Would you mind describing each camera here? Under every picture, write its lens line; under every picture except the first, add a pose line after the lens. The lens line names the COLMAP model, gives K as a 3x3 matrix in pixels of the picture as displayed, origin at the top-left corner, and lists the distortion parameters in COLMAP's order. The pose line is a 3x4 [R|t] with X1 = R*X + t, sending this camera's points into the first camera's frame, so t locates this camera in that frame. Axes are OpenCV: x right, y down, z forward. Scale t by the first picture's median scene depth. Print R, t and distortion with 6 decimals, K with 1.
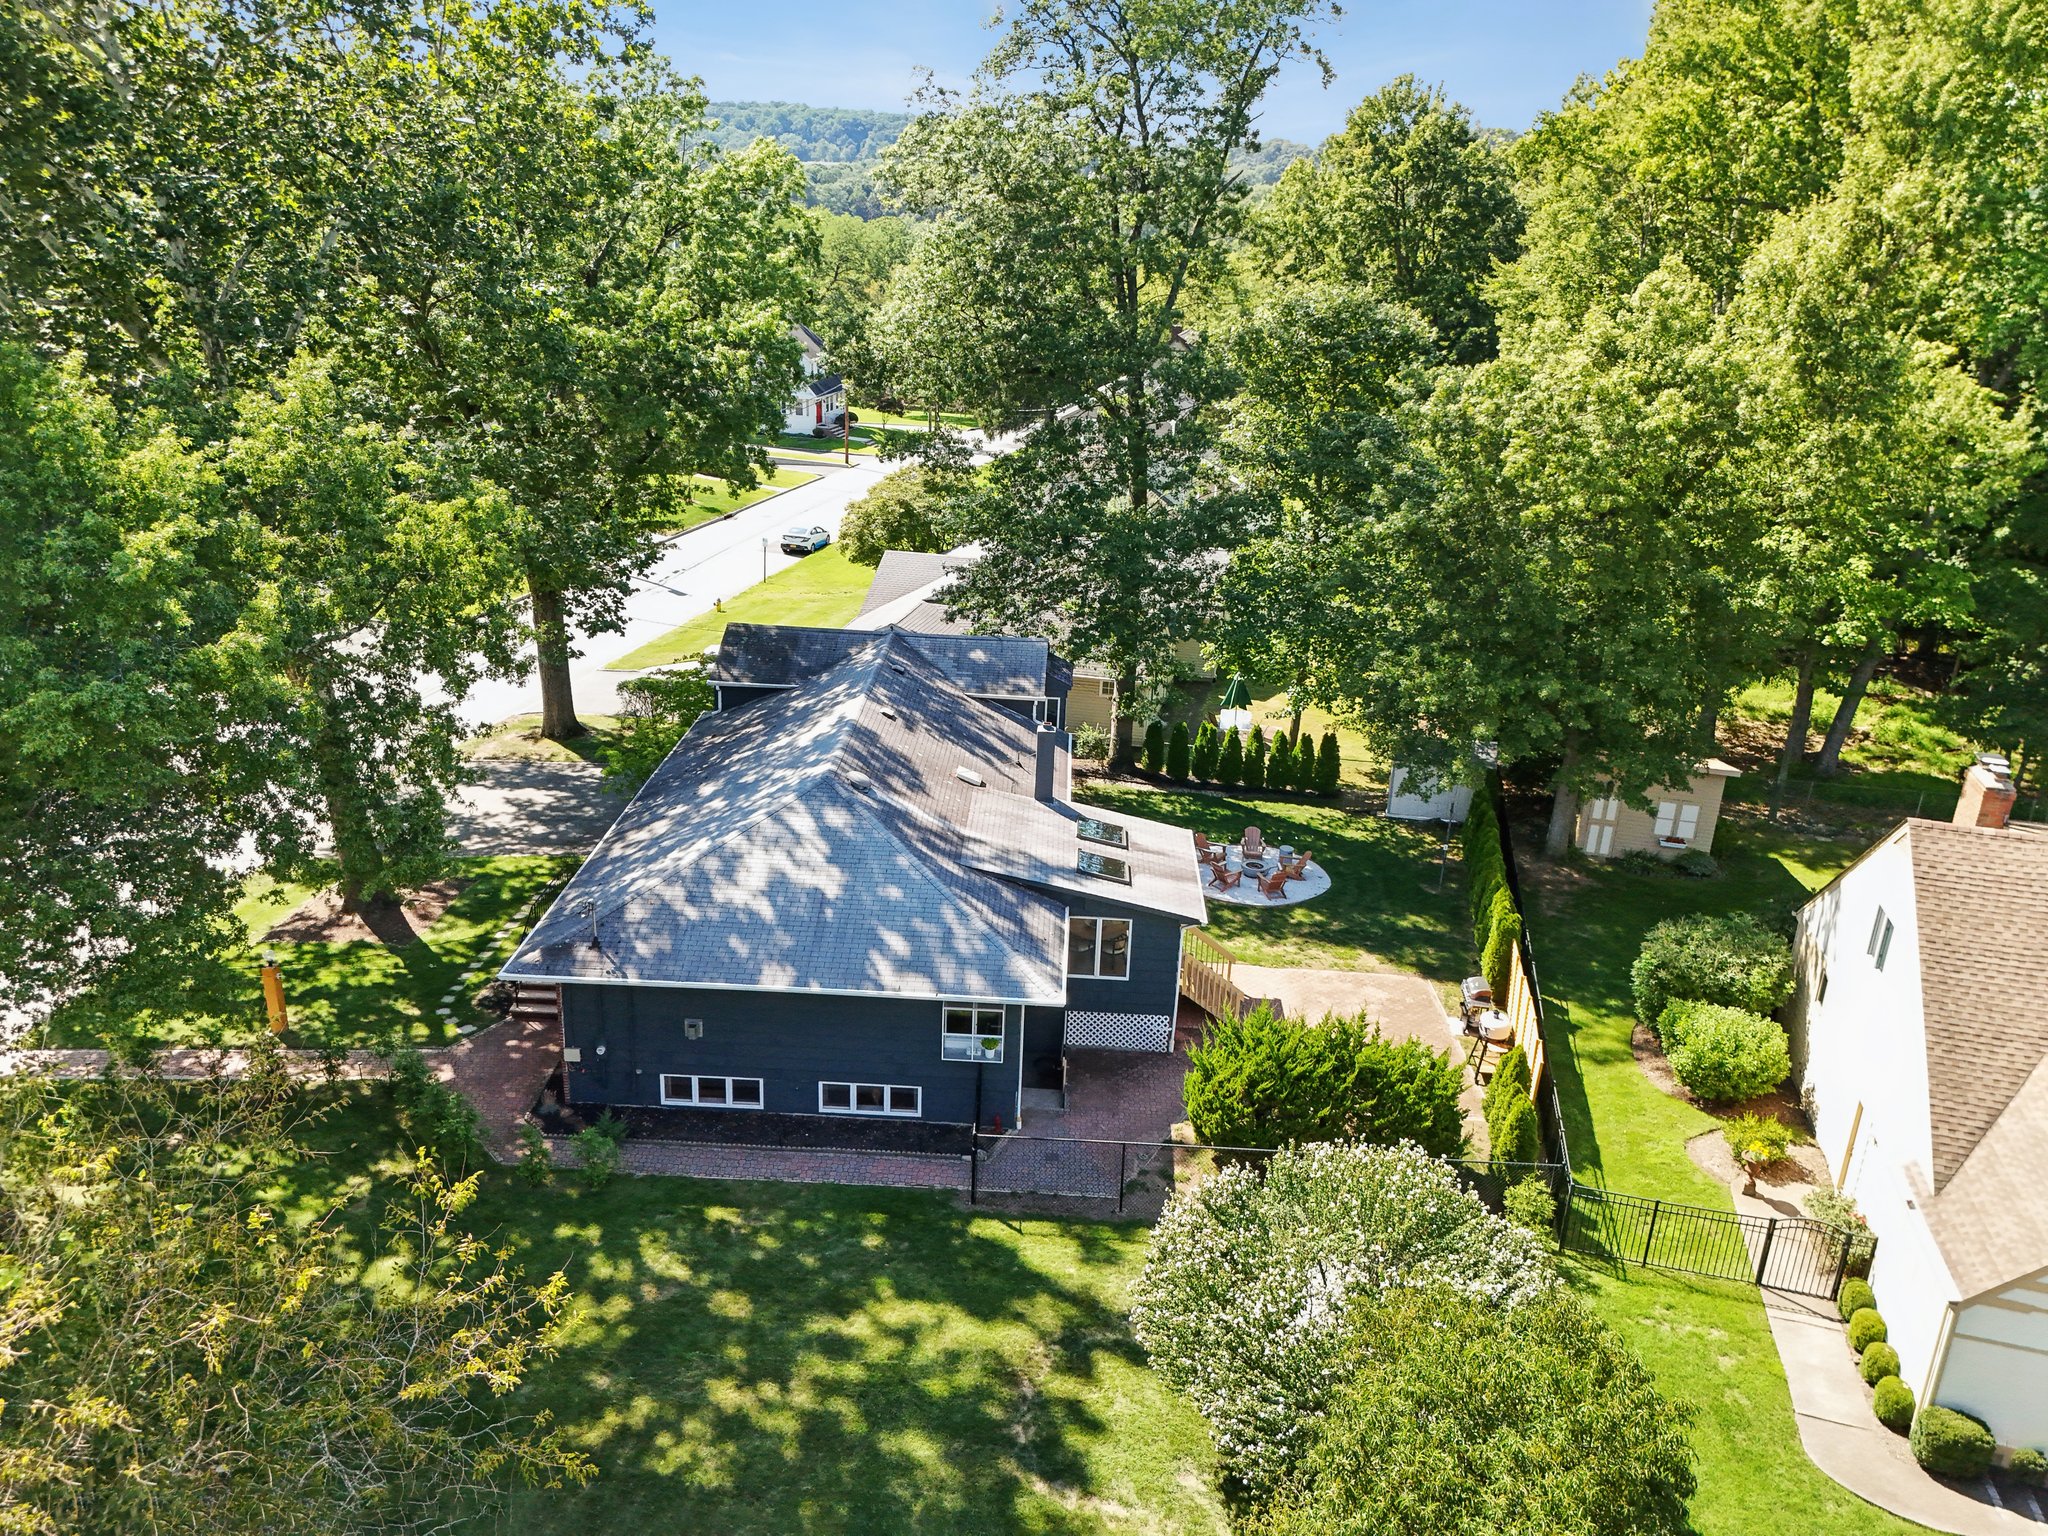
lens RADIAL K [[1458.5, 0, 1024.0], [0, 1458.5, 768.0], [0, 0, 1]] dist [0.097396, 0.000676]
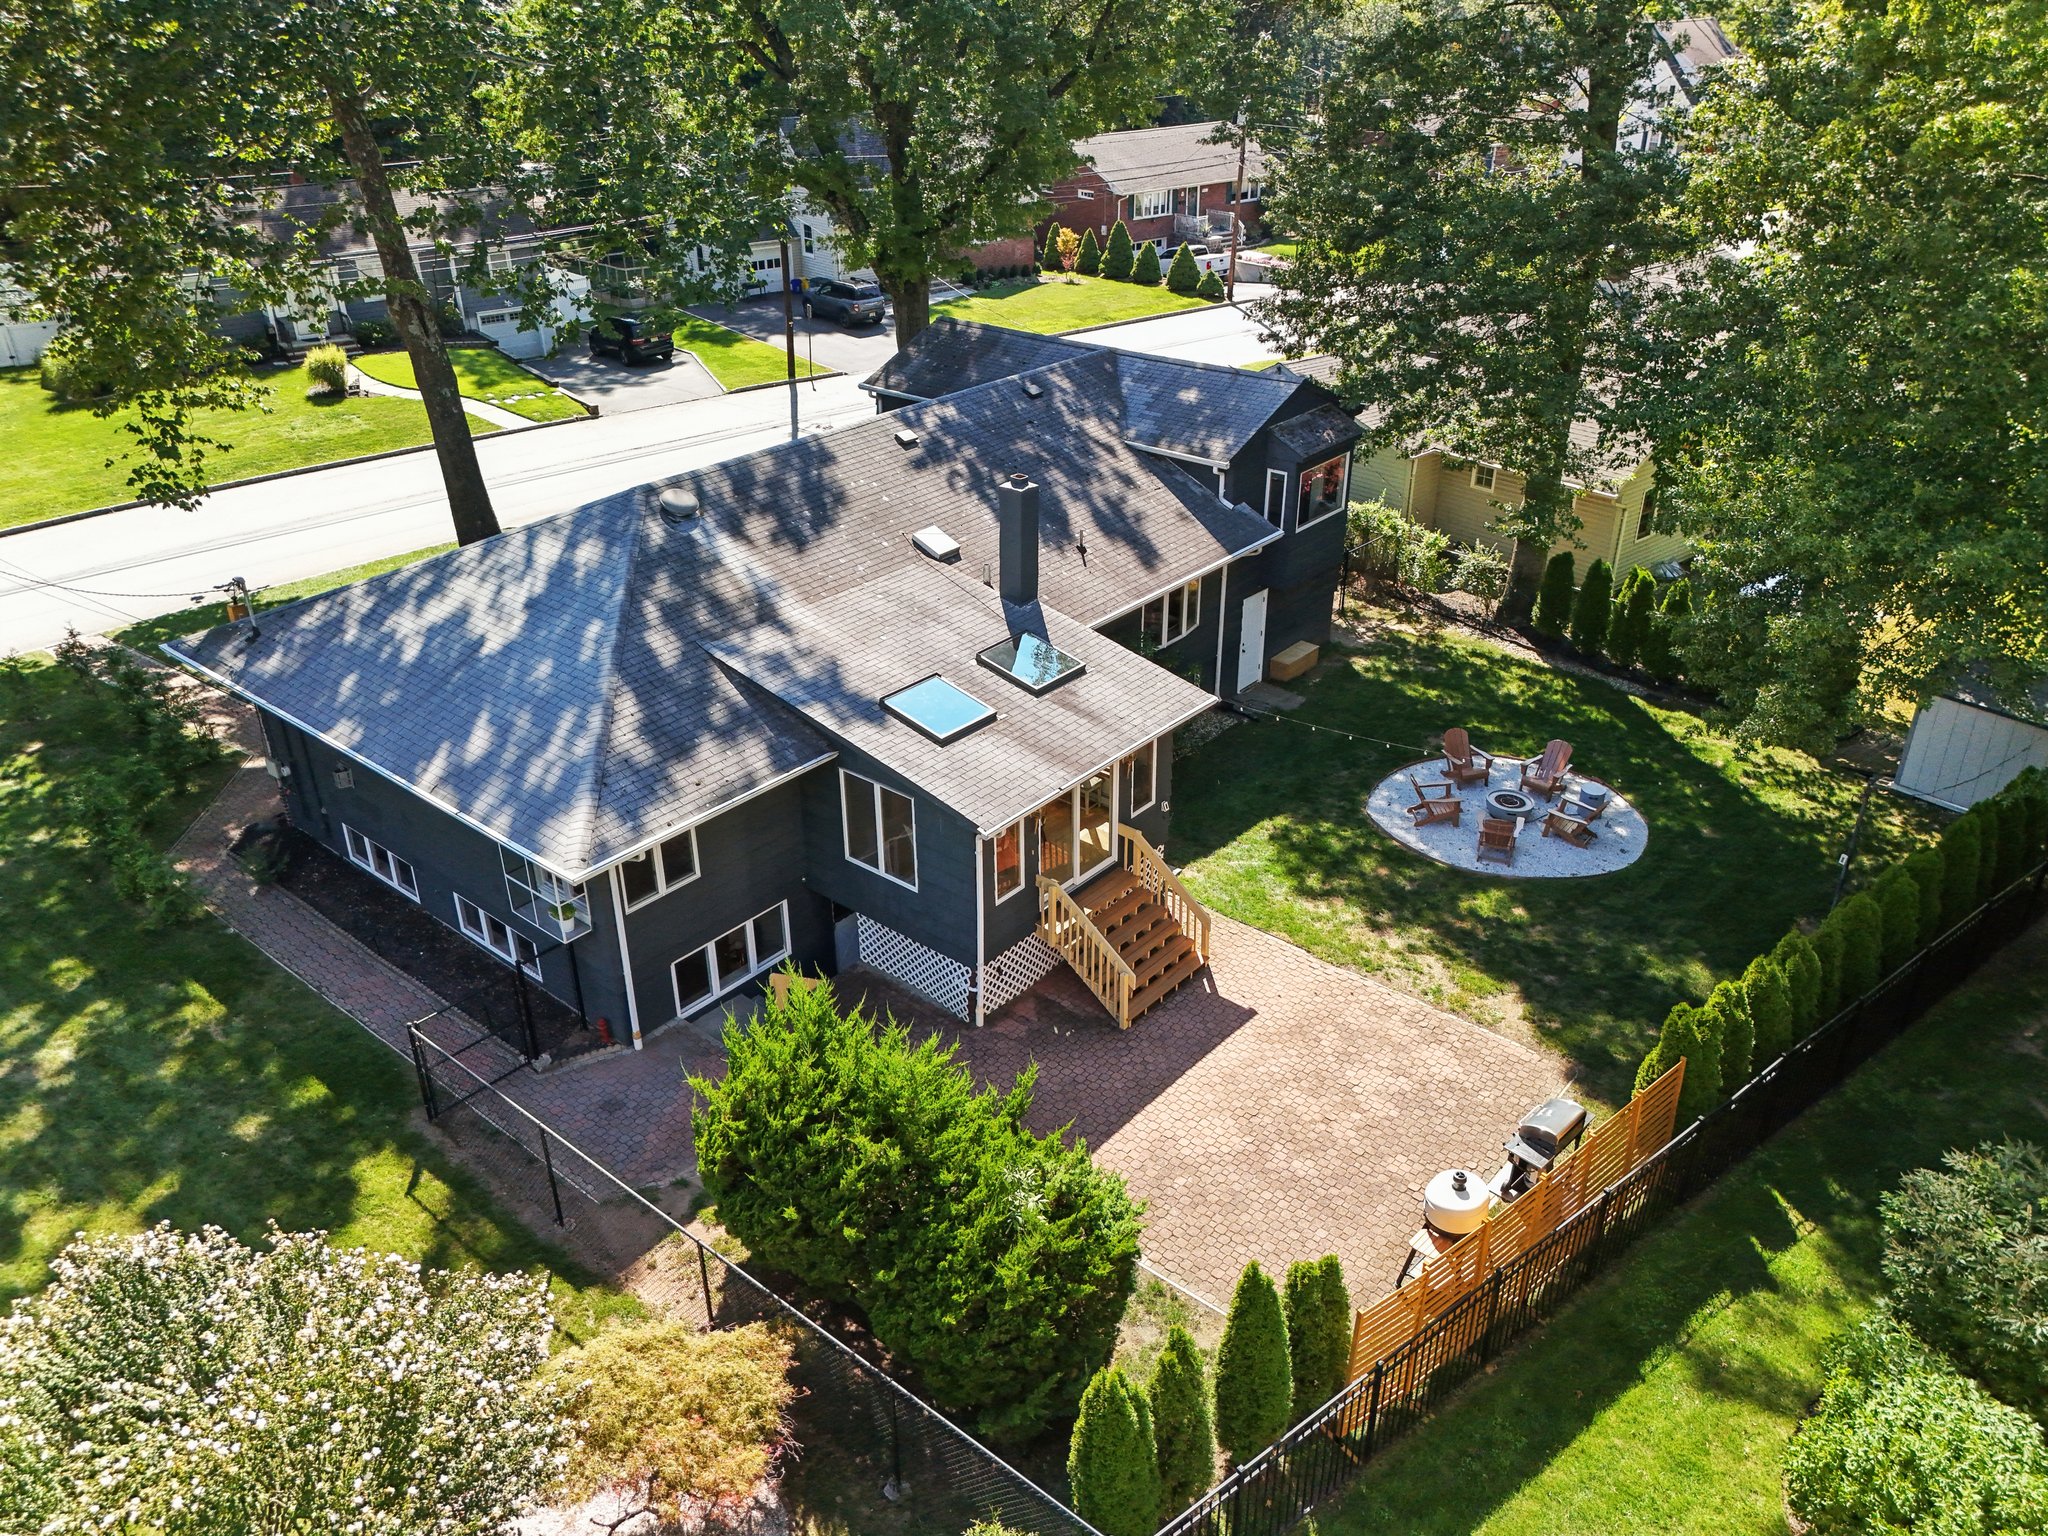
lens RADIAL K [[1447.1, 0, 1090.9], [0, 1447.1, 805.6], [0, 0, 1]] dist [0.207282, -0.000243]
pose [[0.795501, 0.270532, -0.542209, 0.410015], [-0.182293, 0.960198, 0.211635, -0.034412], [0.577882, -0.069515, 0.813154, 0.476851]]
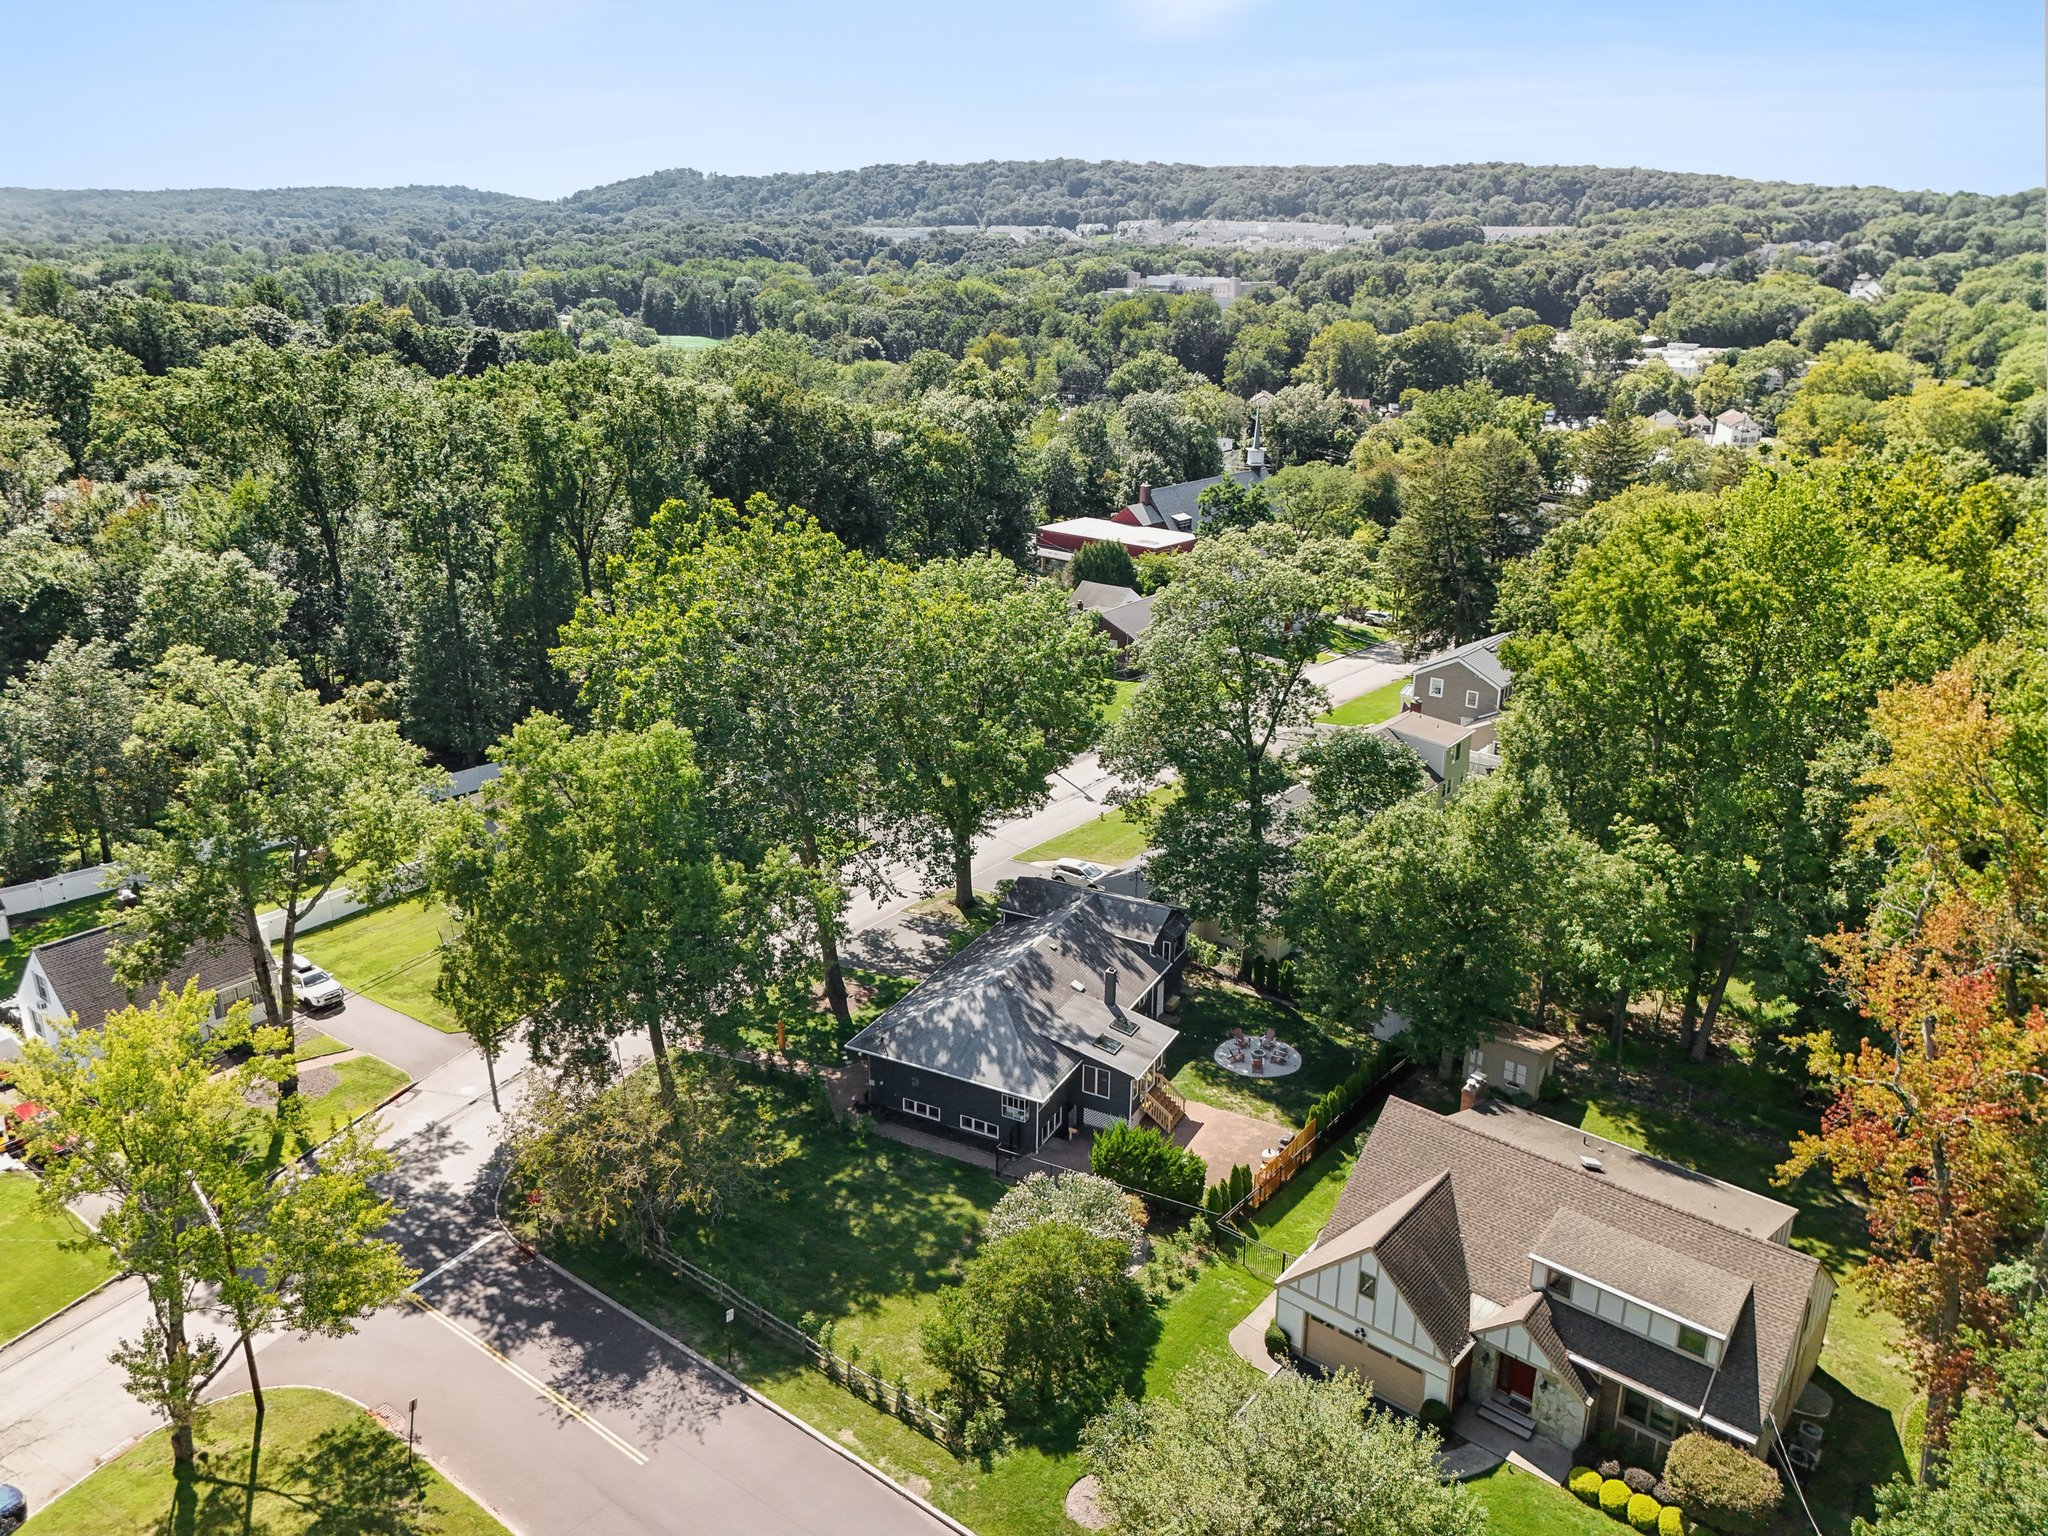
lens RADIAL K [[1448.2, 0, 1005.9], [0, 1448.2, 743.4], [0, 0, 1]] dist [-0.005479, -0.063861]
pose [[0.891855, 0.102202, -0.440624, 0.737105], [-0.120410, 0.992633, -0.013478, -0.293406], [0.436001, 0.065076, 0.897590, -0.902689]]
